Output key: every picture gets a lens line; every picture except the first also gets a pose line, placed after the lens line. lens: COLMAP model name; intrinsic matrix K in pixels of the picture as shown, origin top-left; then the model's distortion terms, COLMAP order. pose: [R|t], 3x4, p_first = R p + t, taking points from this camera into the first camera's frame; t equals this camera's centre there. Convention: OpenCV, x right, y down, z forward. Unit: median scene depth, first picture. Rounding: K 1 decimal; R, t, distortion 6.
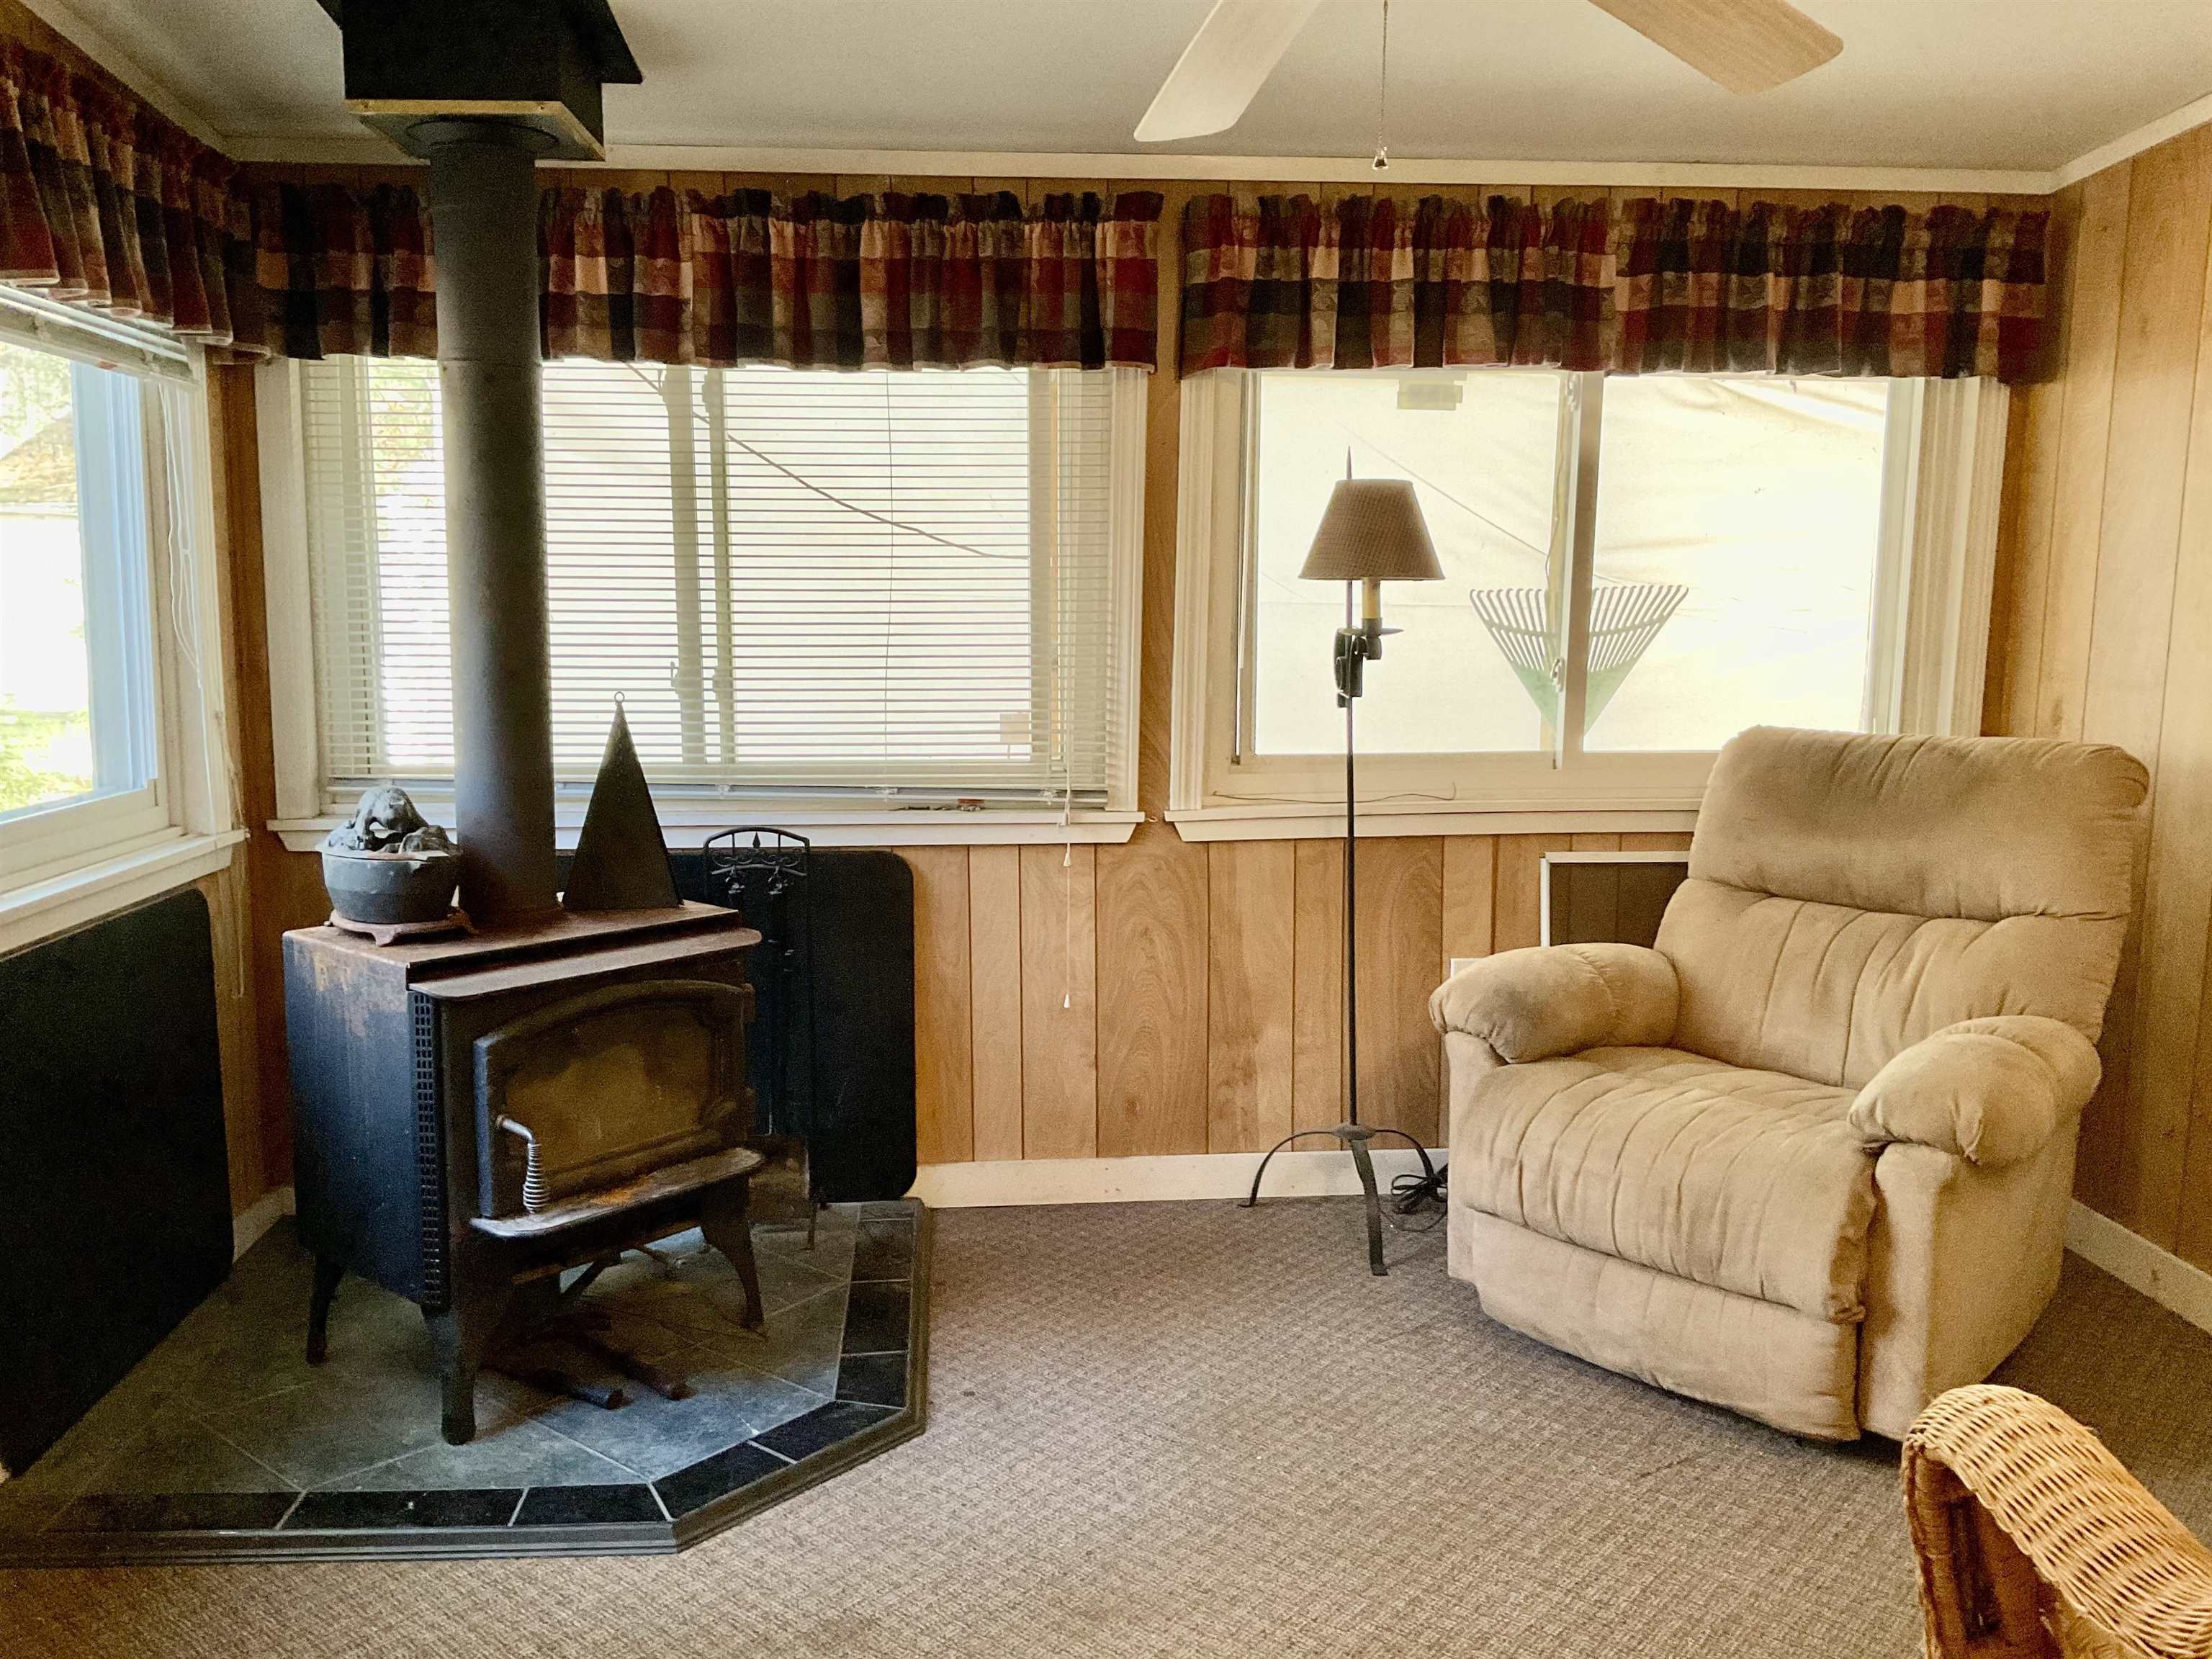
lens RADIAL K [[1923.5, 0, 1106.0], [0, 1923.5, 829.5], [0, 0, 1]] dist [0.208741, -0.209210]
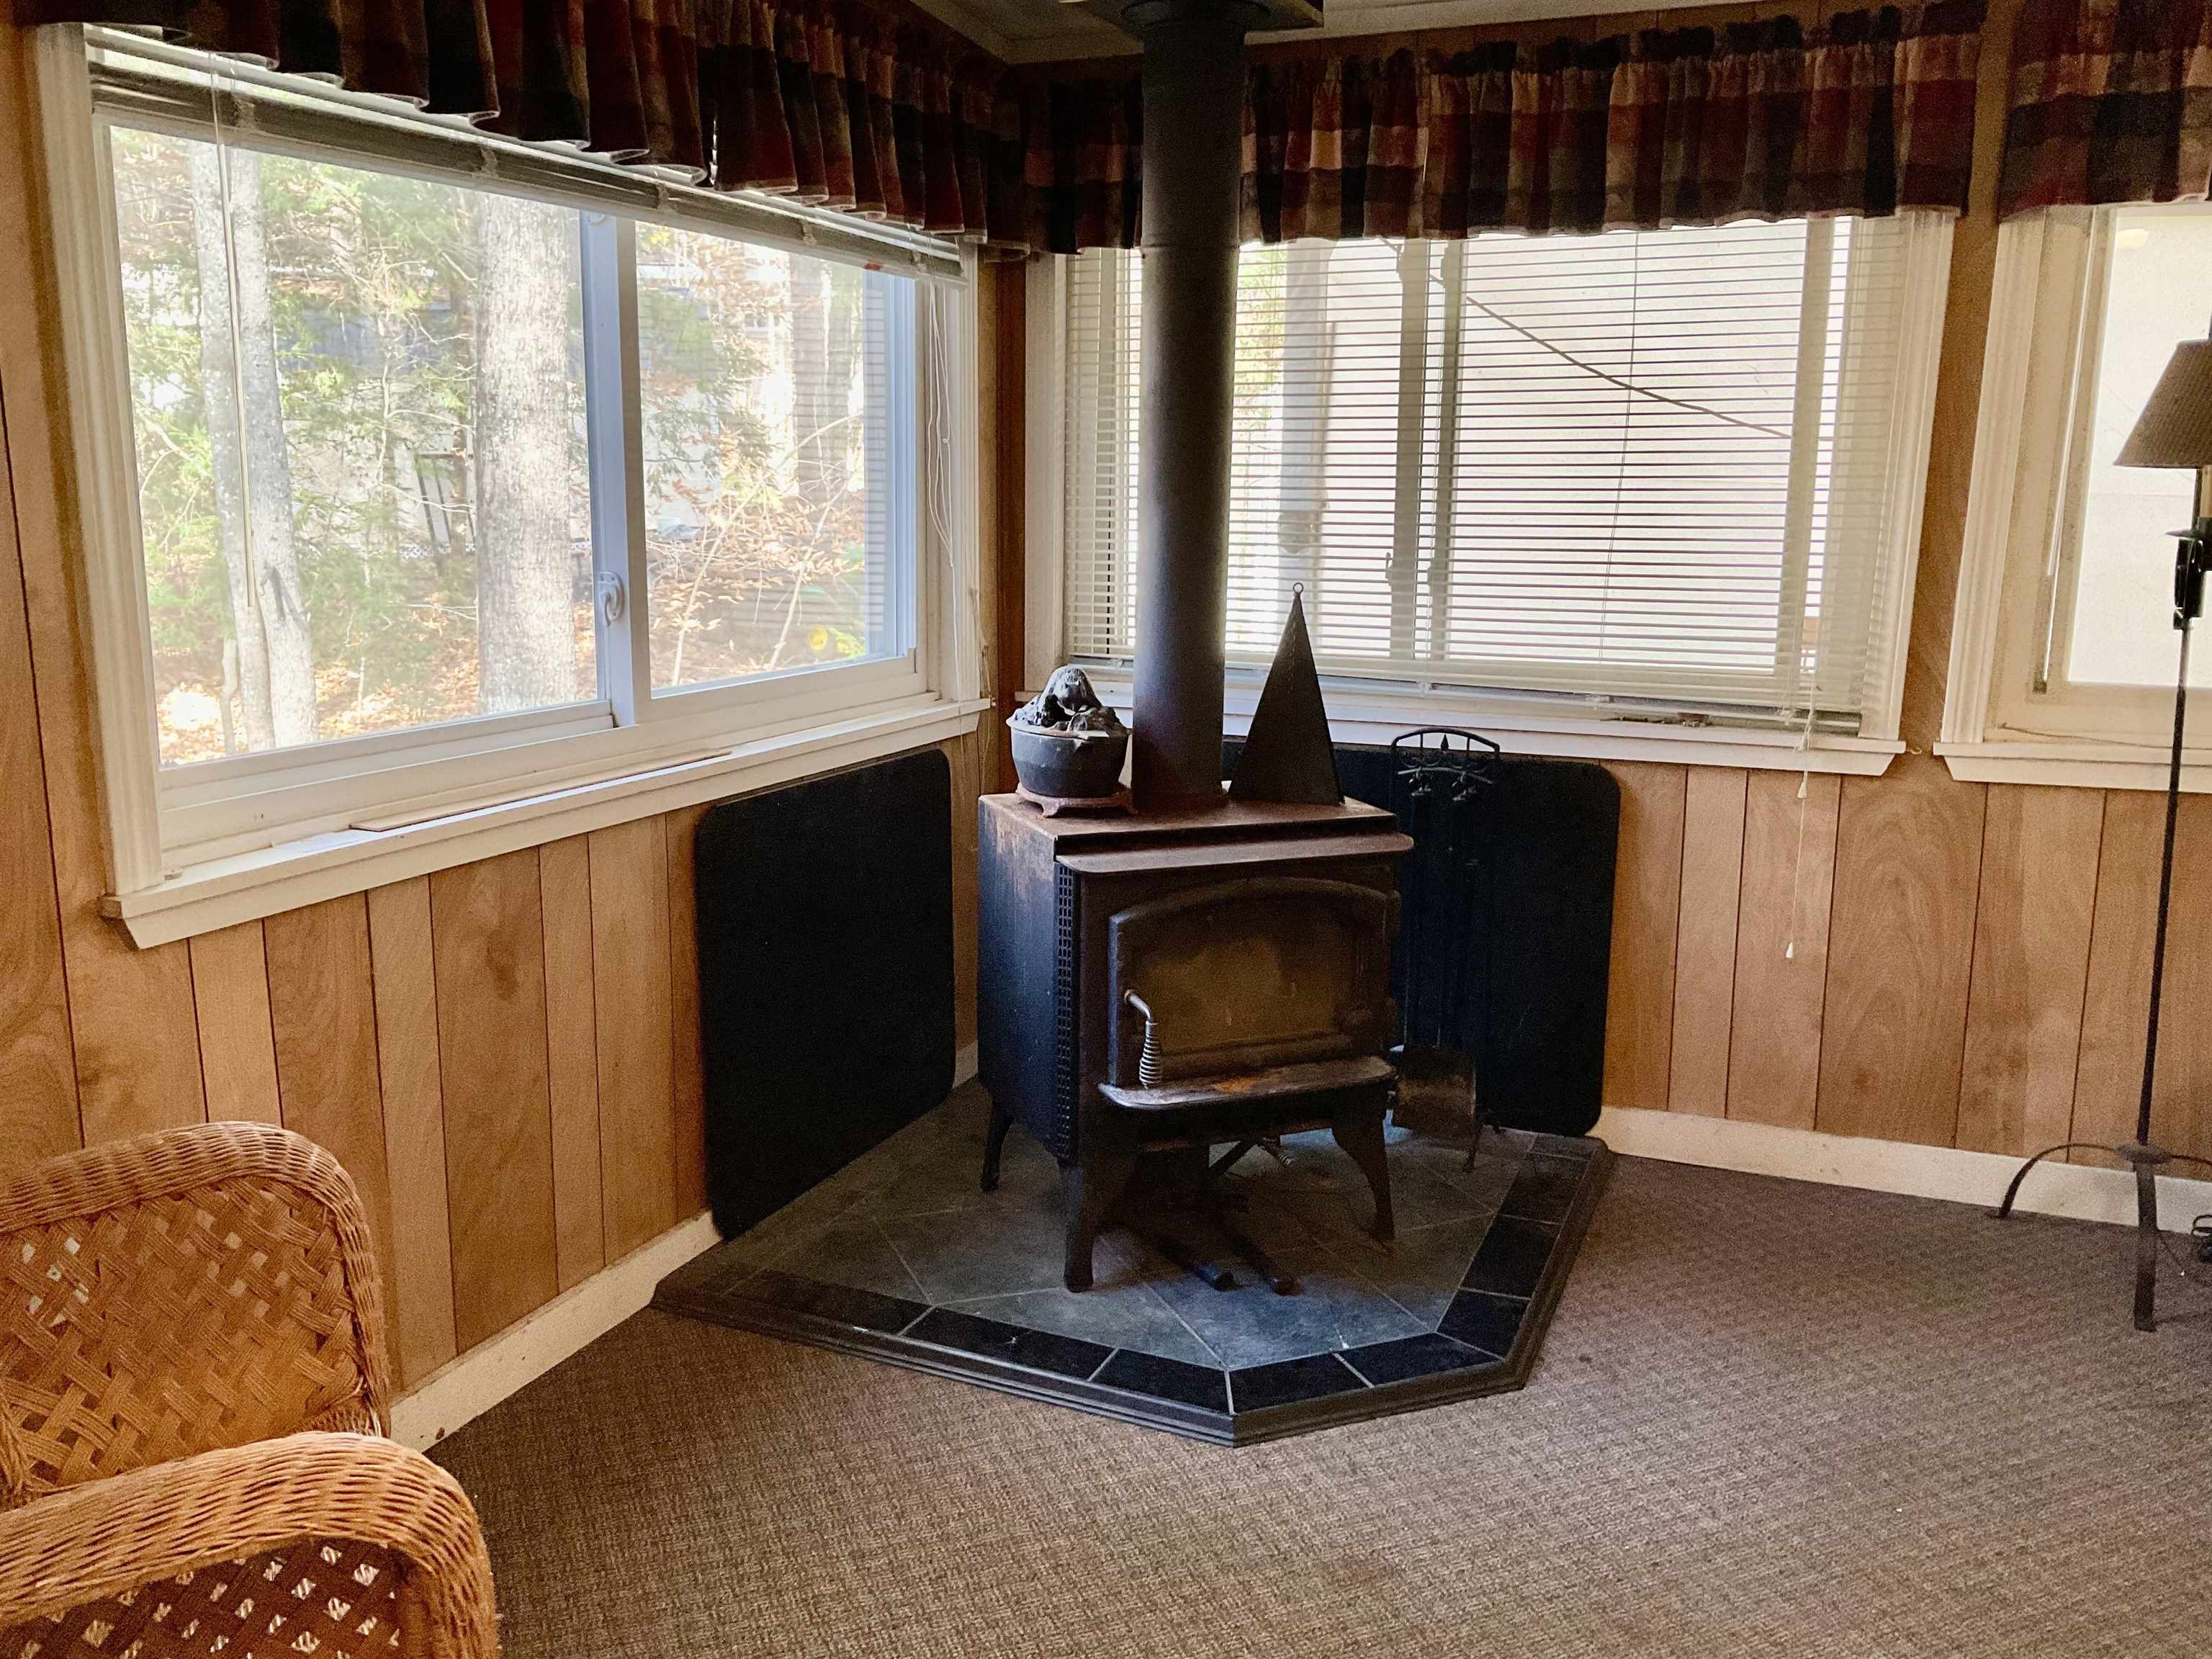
lens RADIAL K [[1948.4, 0, 1106.2], [0, 1948.4, 819.5], [0, 0, 1]] dist [0.224405, -0.290931]
pose [[0.901824, 0.092356, -0.422117, 0.087949], [-0.070932, 0.995281, 0.066219, -0.009476], [0.426241, -0.029776, 0.904119, 0.053798]]
